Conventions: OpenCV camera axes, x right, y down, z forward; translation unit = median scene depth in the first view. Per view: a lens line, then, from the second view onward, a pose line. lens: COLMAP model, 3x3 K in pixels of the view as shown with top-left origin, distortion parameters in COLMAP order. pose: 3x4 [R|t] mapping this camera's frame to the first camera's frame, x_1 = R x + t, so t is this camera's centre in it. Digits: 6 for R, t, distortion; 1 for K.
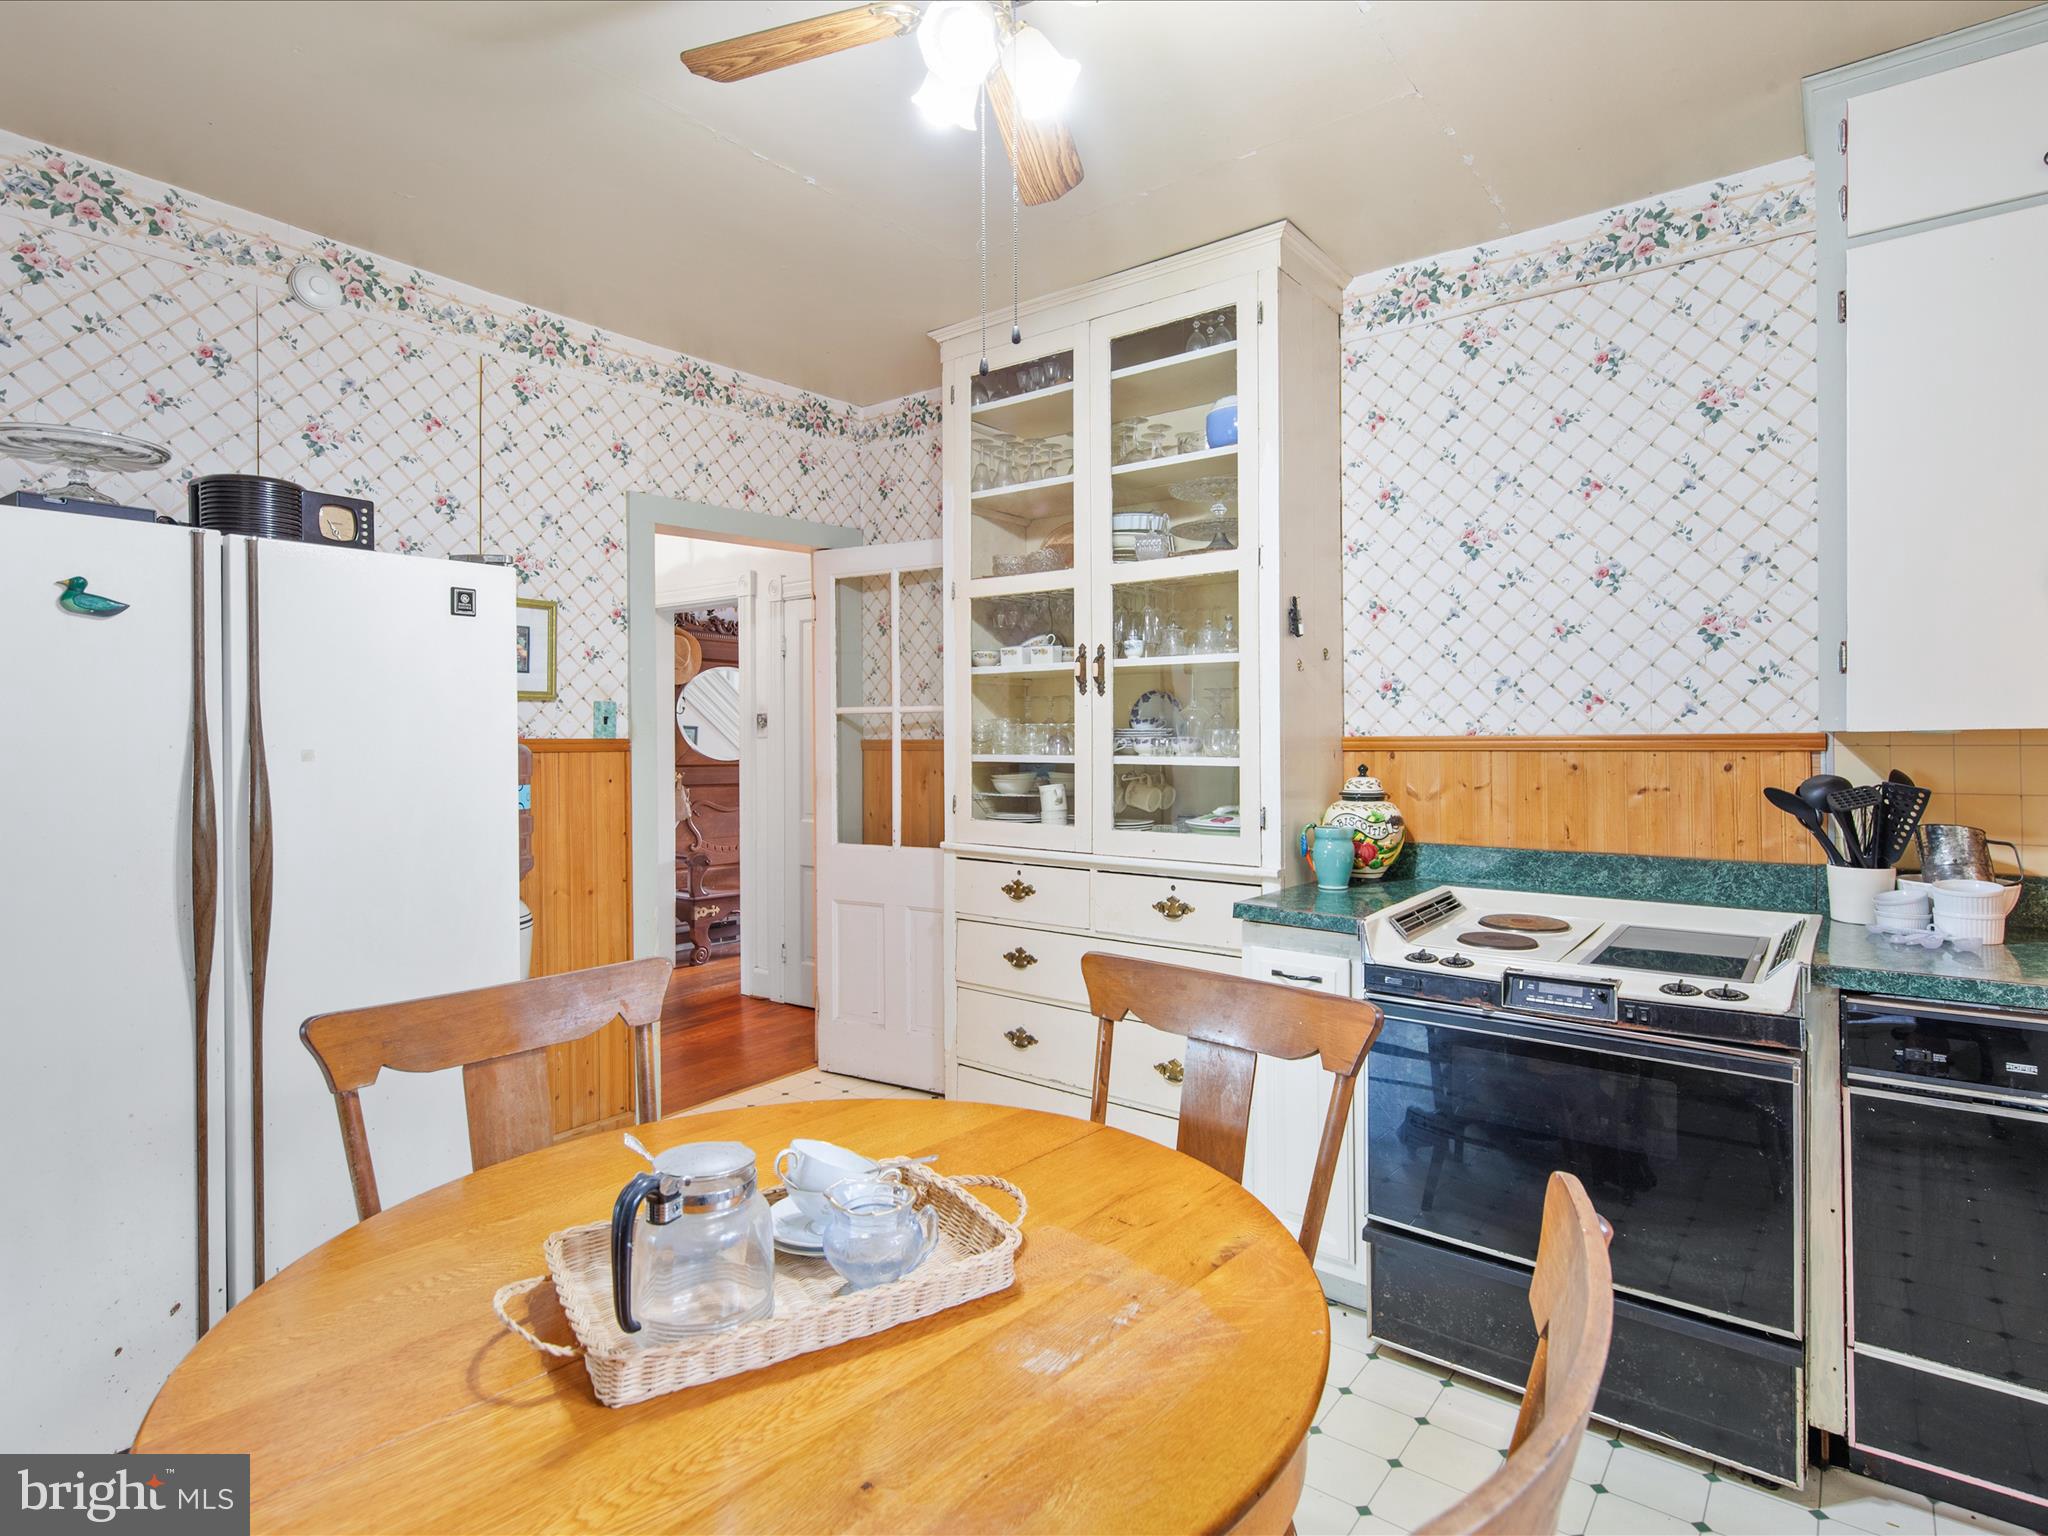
lens RADIAL K [[1069.4, 0, 1021.4], [0, 1069.4, 747.9], [0, 0, 1]] dist [-0.000335, -0.000371]
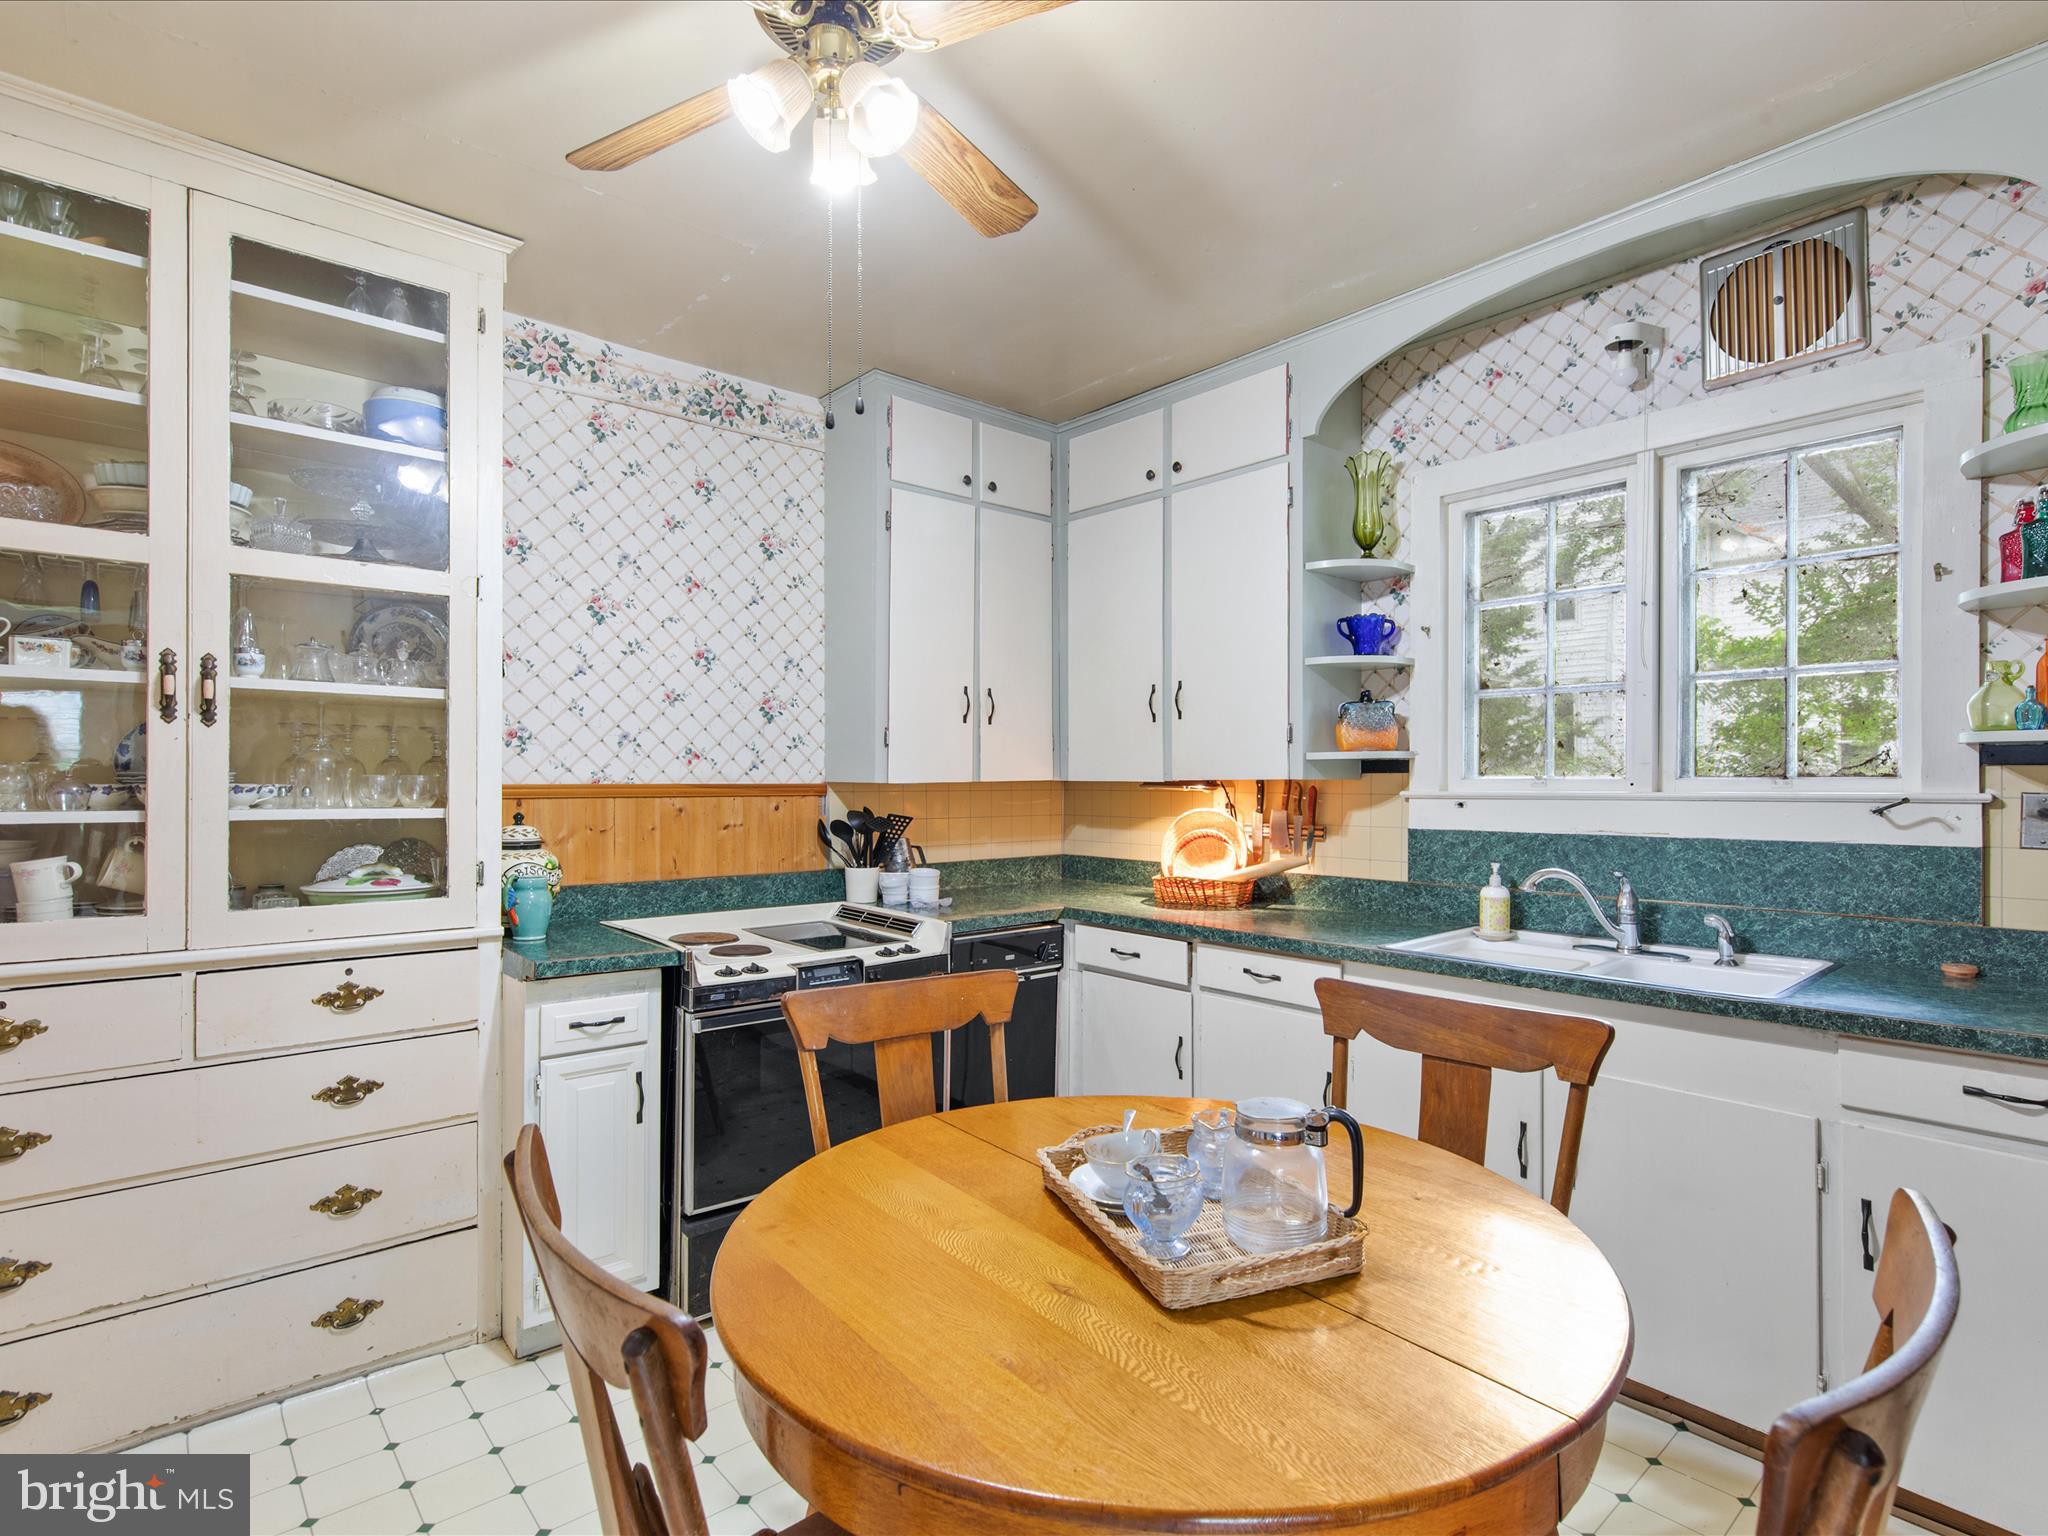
lens RADIAL K [[1034.1, 0, 1019.6], [0, 1034.1, 787.2], [0, 0, 1]] dist [-0.000256, -0.000380]
pose [[0.194474, -0.002635, 0.980904, -0.559737], [0.002419, 0.999995, 0.002206, -0.009810], [-0.980905, 0.001944, 0.194479, 0.383565]]
